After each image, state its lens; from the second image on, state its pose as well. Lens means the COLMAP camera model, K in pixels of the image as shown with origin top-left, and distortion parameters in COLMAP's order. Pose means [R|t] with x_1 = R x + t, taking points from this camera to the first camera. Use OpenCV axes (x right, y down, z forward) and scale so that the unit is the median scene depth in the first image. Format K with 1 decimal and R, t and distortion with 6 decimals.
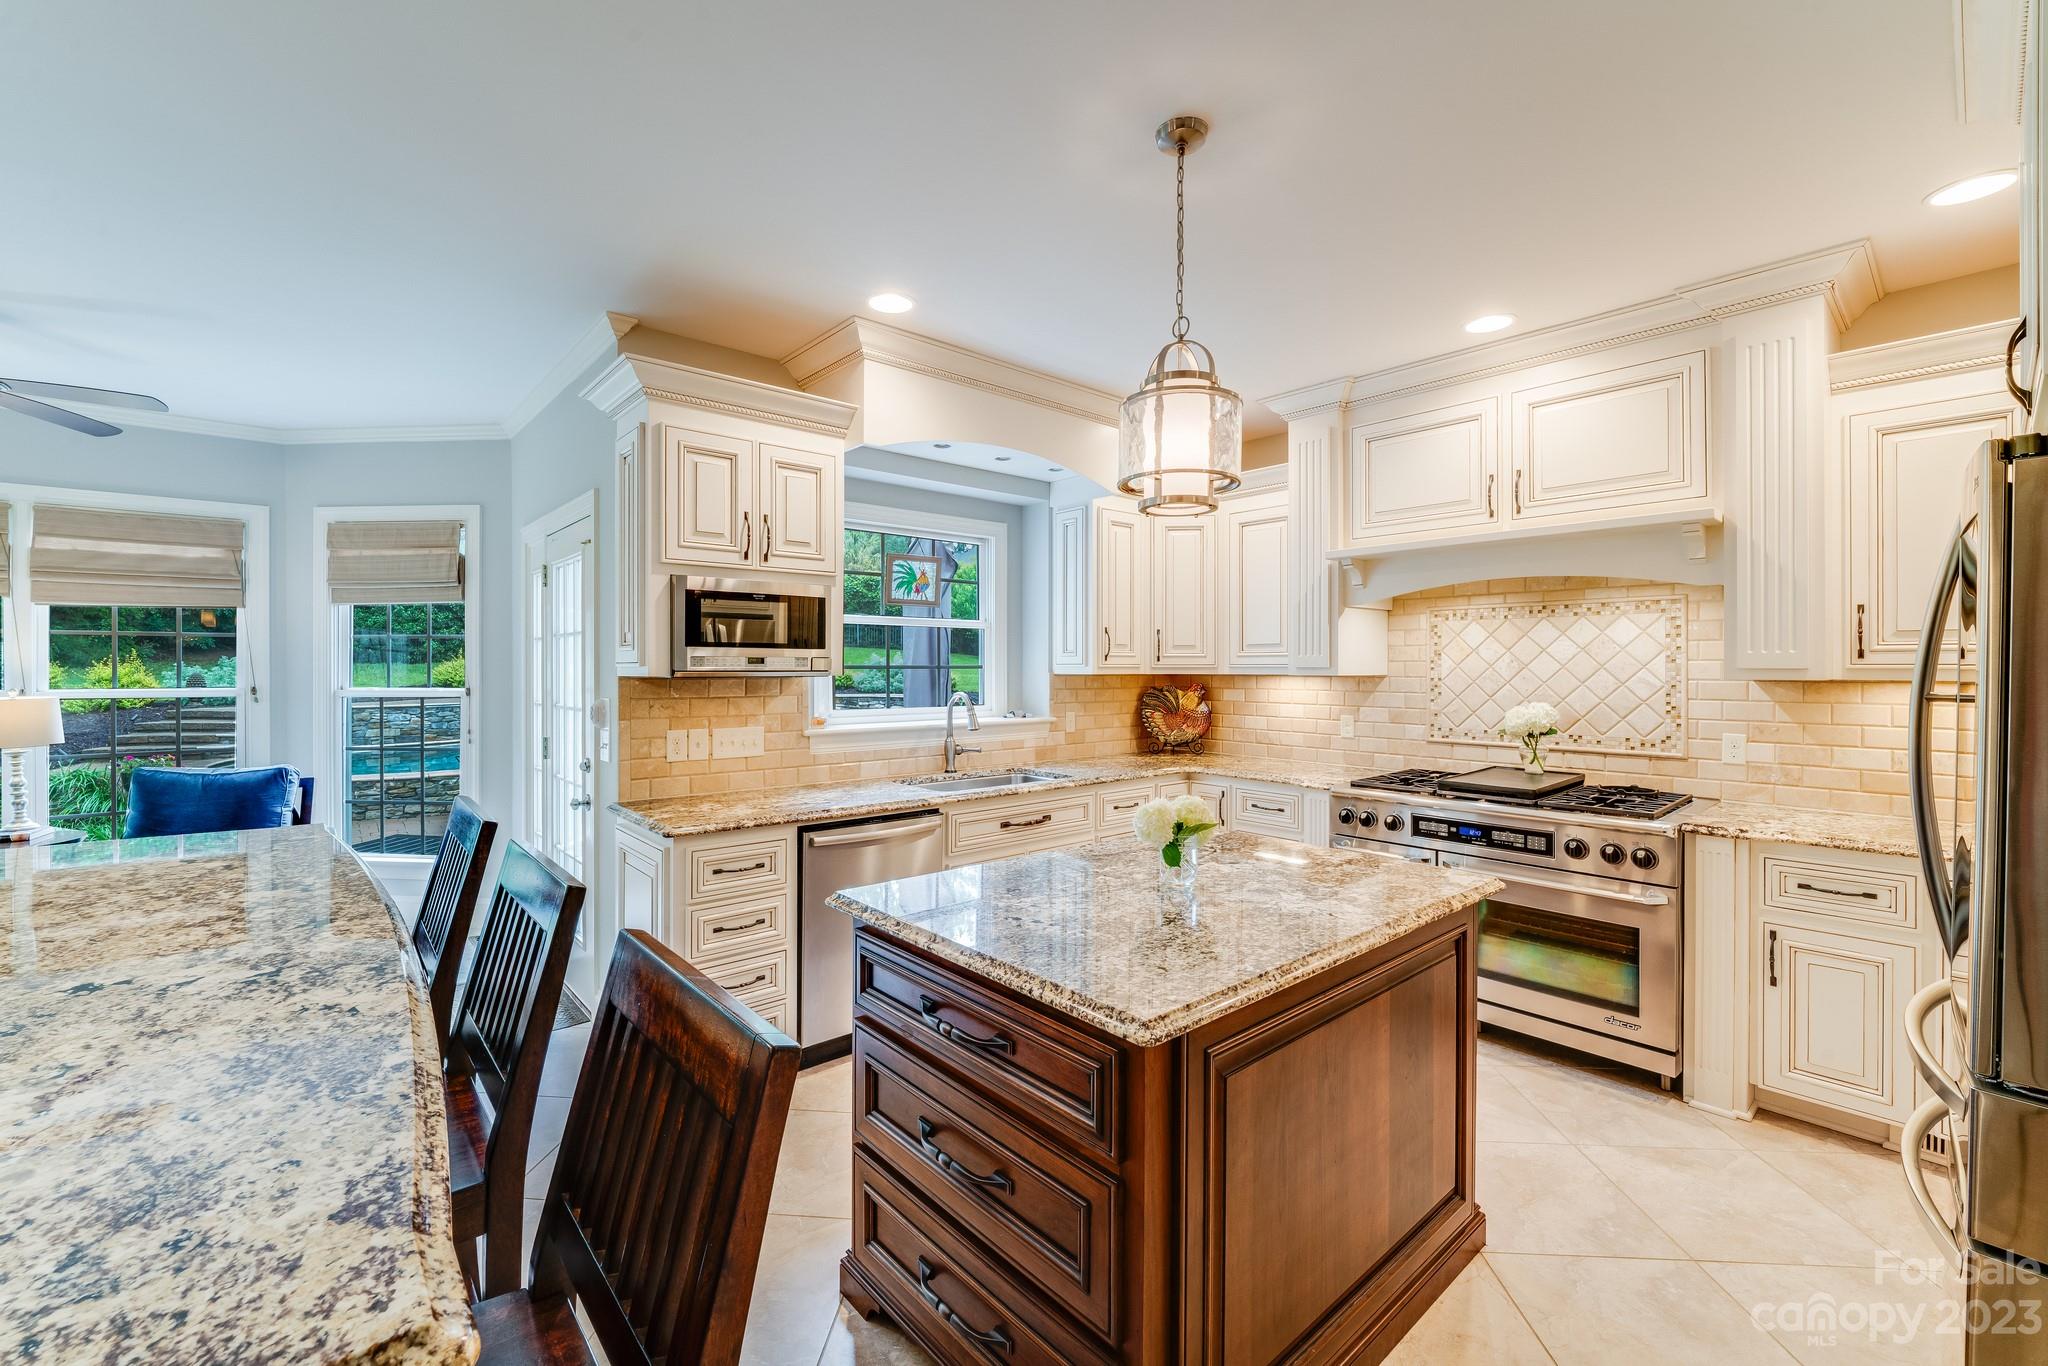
lens RADIAL K [[836.2, 0, 1013.4], [0, 836.2, 664.1], [0, 0, 1]] dist [-0.007672, -0.002083]
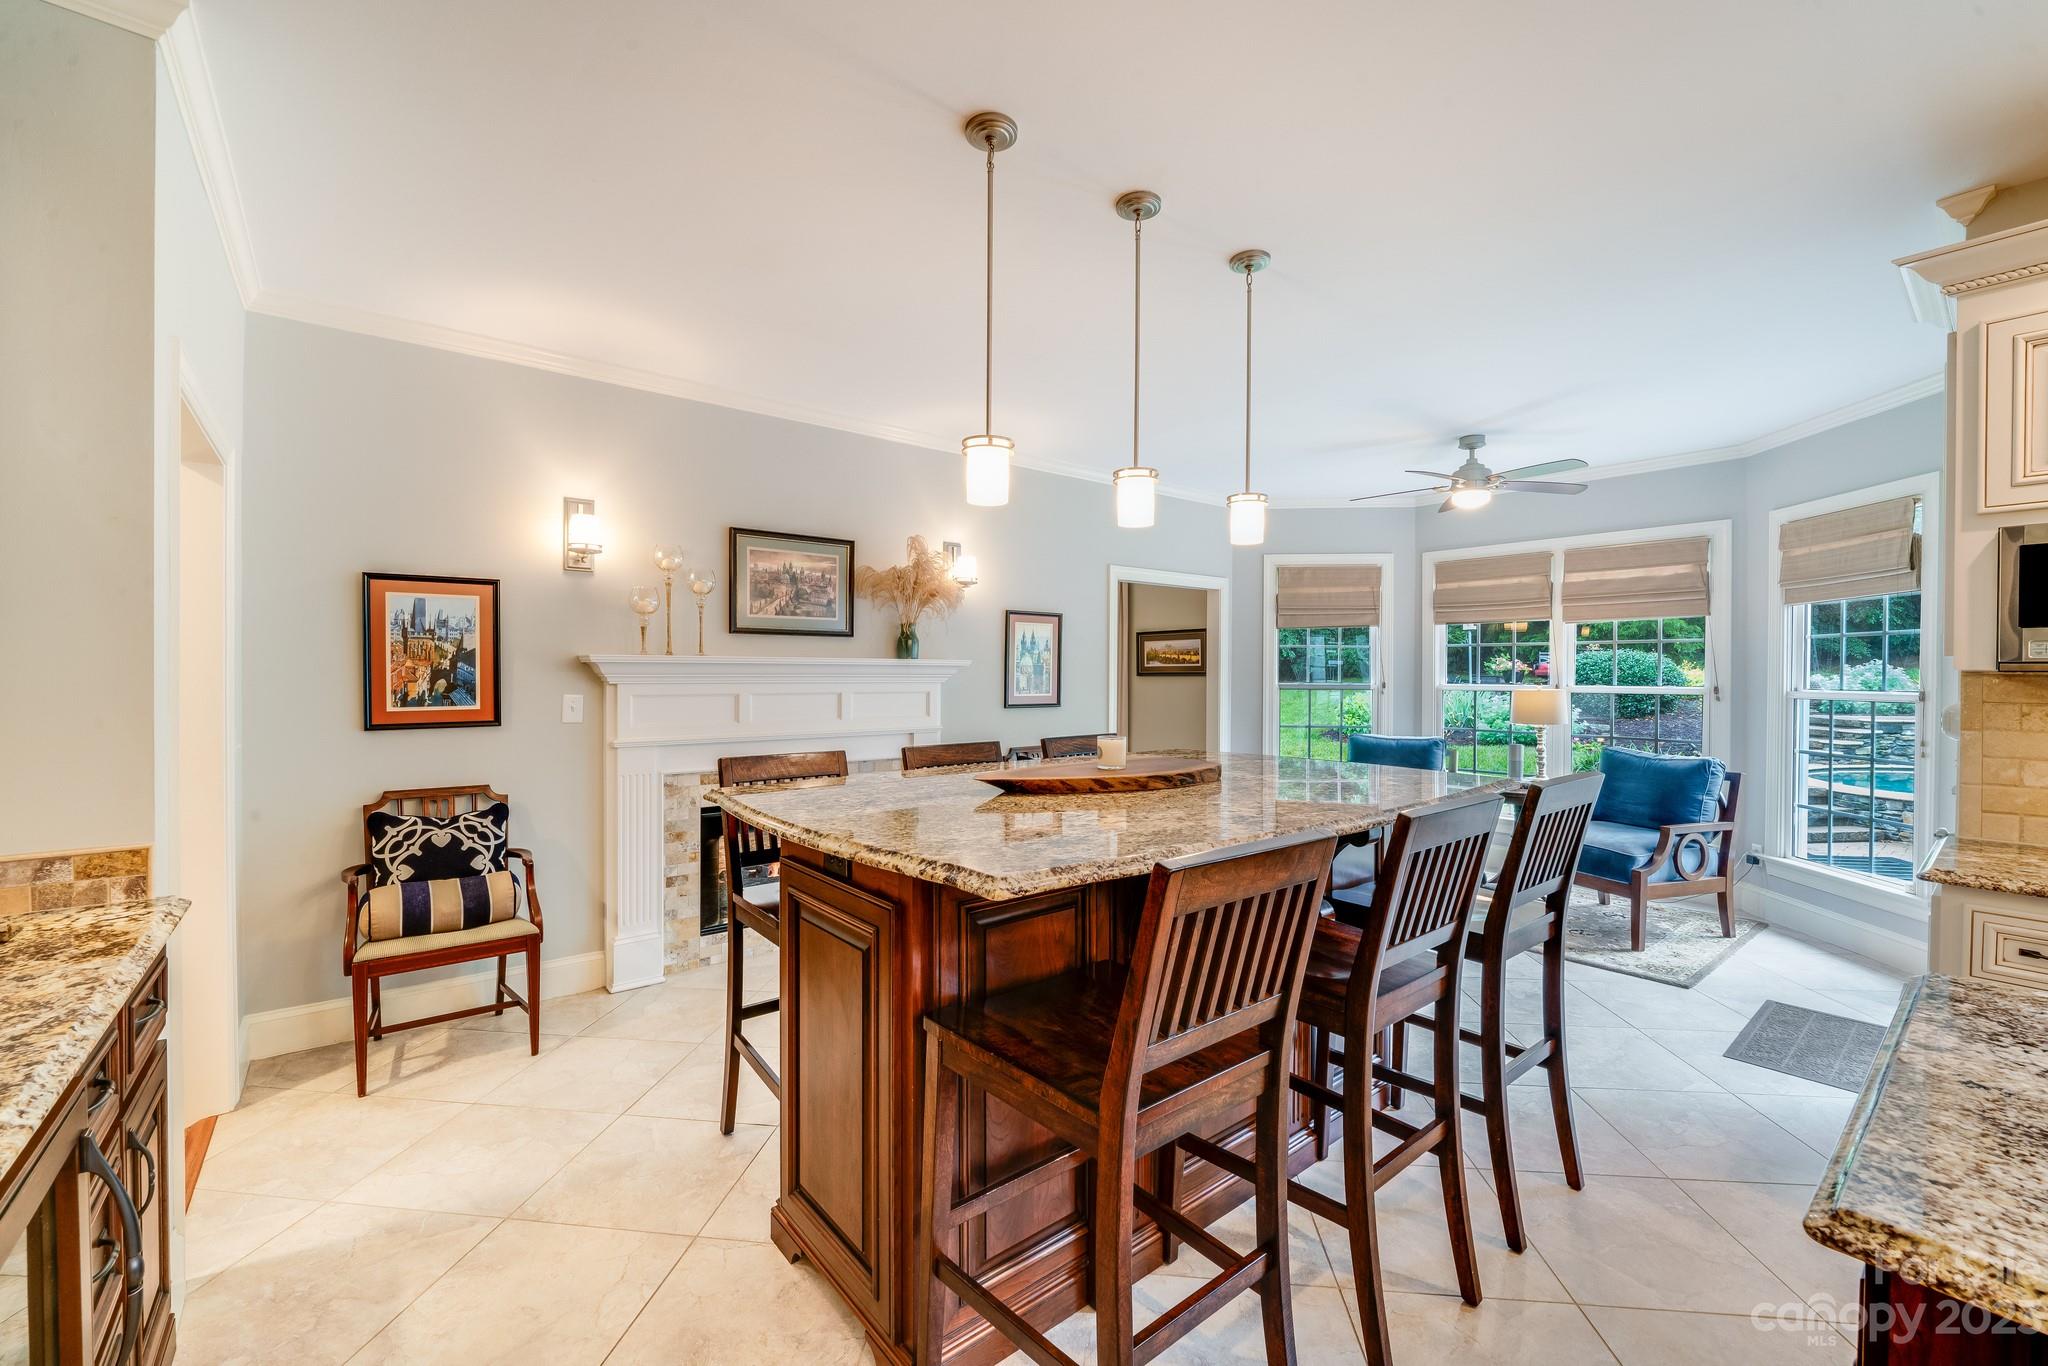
lens RADIAL K [[836.2, 0, 1013.9], [0, 836.2, 679.8], [0, 0, 1]] dist [-0.007672, -0.002083]
pose [[-0.033365, 0.006410, -0.999423, 0.269795], [-0.003095, 0.999974, 0.006516, 0.017531], [0.999438, 0.003311, -0.033344, 0.147560]]
